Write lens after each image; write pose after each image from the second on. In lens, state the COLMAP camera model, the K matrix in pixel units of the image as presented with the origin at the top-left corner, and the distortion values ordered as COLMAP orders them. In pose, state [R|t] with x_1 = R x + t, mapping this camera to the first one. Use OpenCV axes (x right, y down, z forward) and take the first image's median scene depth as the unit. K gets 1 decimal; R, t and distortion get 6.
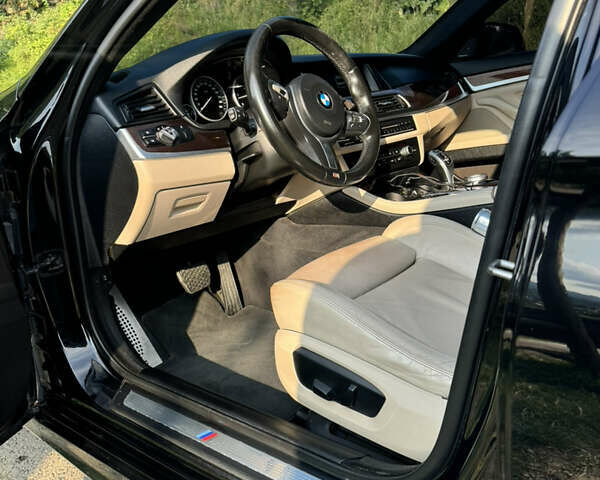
lens RADIAL K [[539.9, 0, 300.0], [0, 539.9, 240.0], [0, 0, 1]] dist [0.196877, -0.414698]
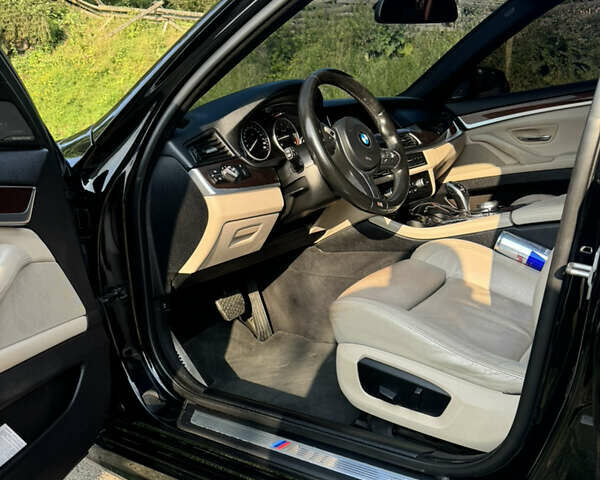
lens RADIAL K [[539.9, 0, 300.0], [0, 539.9, 240.0], [0, 0, 1]] dist [0.196877, -0.414698]
pose [[0.997803, -0.031655, 0.058202, -0.147649], [0.035594, 0.997055, -0.067925, 0.022352], [-0.055880, 0.069847, 0.995991, -0.094023]]
